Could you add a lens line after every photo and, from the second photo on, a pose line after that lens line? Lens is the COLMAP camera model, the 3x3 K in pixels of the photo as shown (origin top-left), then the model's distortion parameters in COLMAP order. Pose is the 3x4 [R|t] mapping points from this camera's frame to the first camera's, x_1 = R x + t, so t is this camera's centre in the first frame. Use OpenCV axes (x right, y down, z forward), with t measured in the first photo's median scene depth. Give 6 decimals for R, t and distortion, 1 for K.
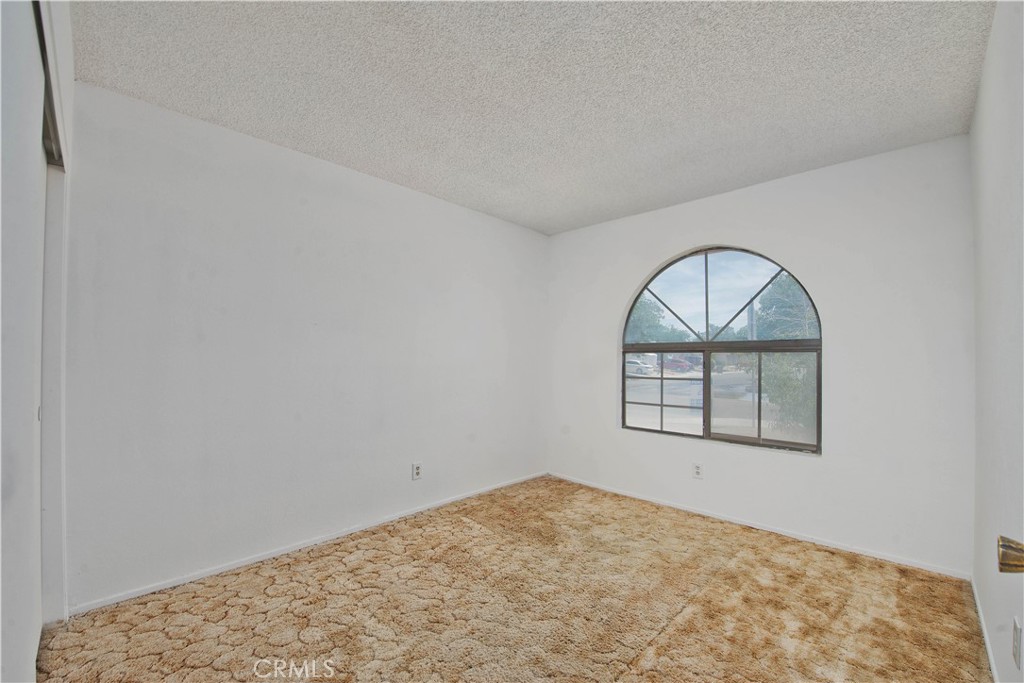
lens RADIAL K [[408.4, 0, 514.5], [0, 408.4, 350.3], [0, 0, 1]] dist [-0.018701, -0.000081]
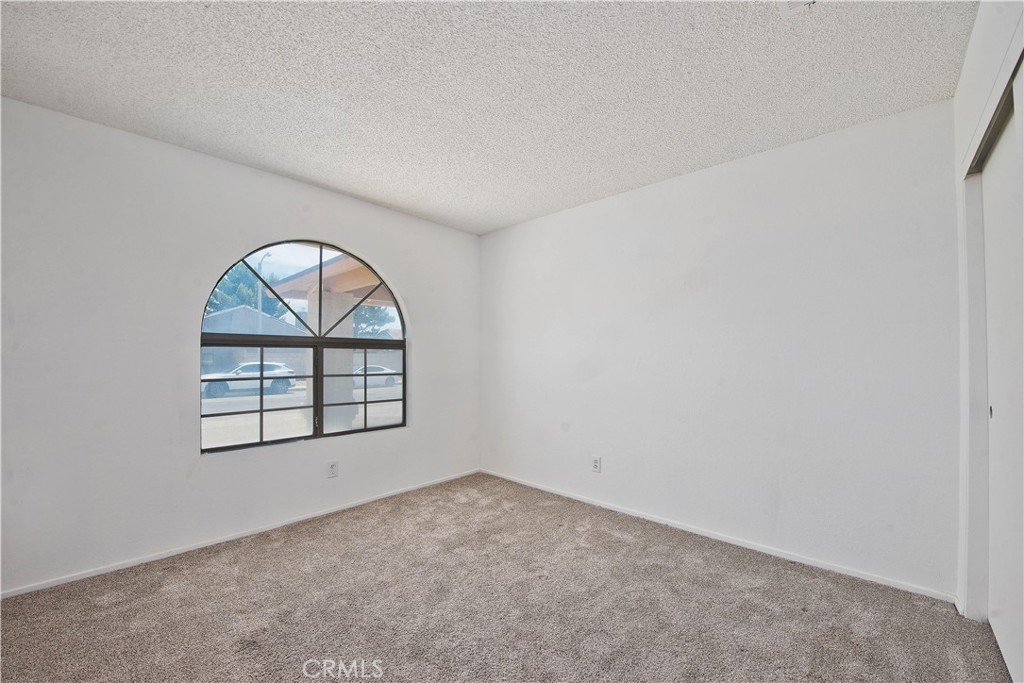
lens RADIAL K [[408.4, 0, 514.5], [0, 408.4, 350.3], [0, 0, 1]] dist [-0.018701, -0.000081]
pose [[-0.037046, 0.010329, 0.999260, -0.539763], [-0.019480, 0.999749, -0.011056, 0.012084], [-0.999124, -0.019875, -0.036836, 0.582645]]
